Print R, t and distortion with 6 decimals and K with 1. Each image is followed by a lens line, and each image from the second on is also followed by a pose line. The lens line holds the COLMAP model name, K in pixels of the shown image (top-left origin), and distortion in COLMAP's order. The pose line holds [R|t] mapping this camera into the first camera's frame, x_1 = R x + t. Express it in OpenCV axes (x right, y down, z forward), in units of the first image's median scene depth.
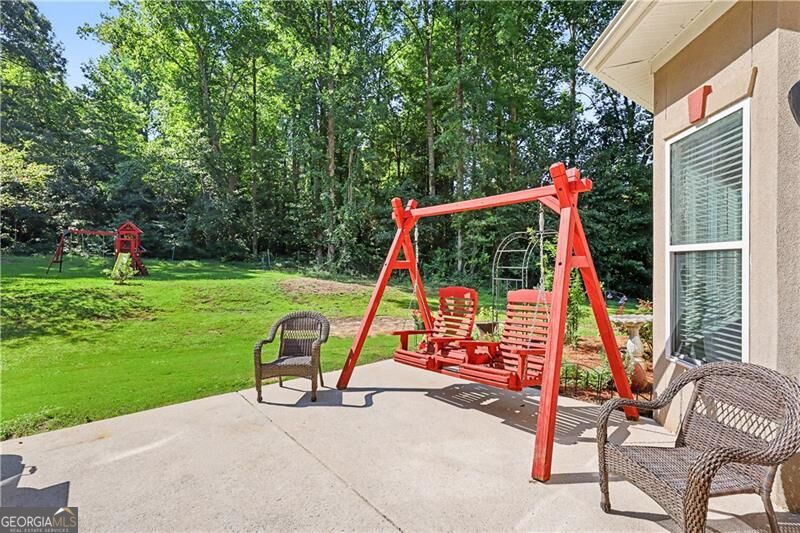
lens RADIAL K [[382.5, 0, 403.1], [0, 382.5, 263.8], [0, 0, 1]] dist [0.002463, 0.000152]
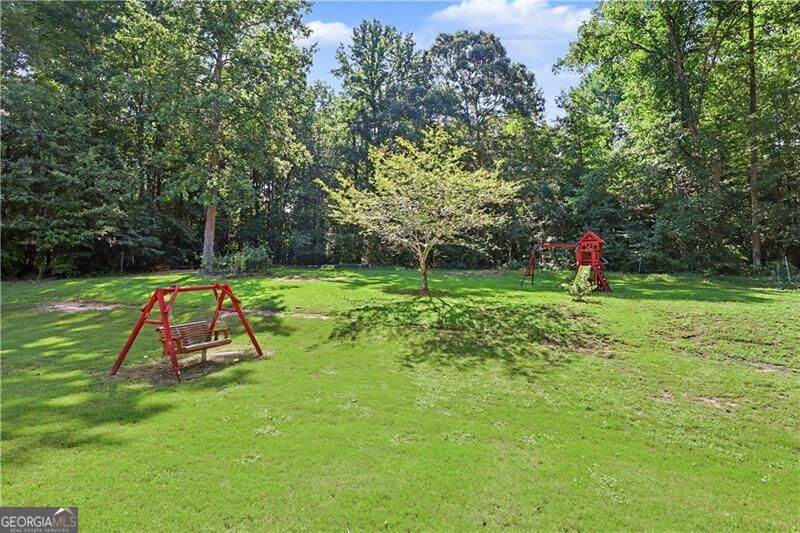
lens RADIAL K [[382.5, 0, 403.1], [0, 382.5, 263.8], [0, 0, 1]] dist [0.002463, 0.000152]
pose [[0.456702, -0.023667, -0.889305, -0.078325], [-0.008510, 0.999484, -0.030970, -0.000327], [0.889579, 0.021712, 0.456265, 0.134970]]
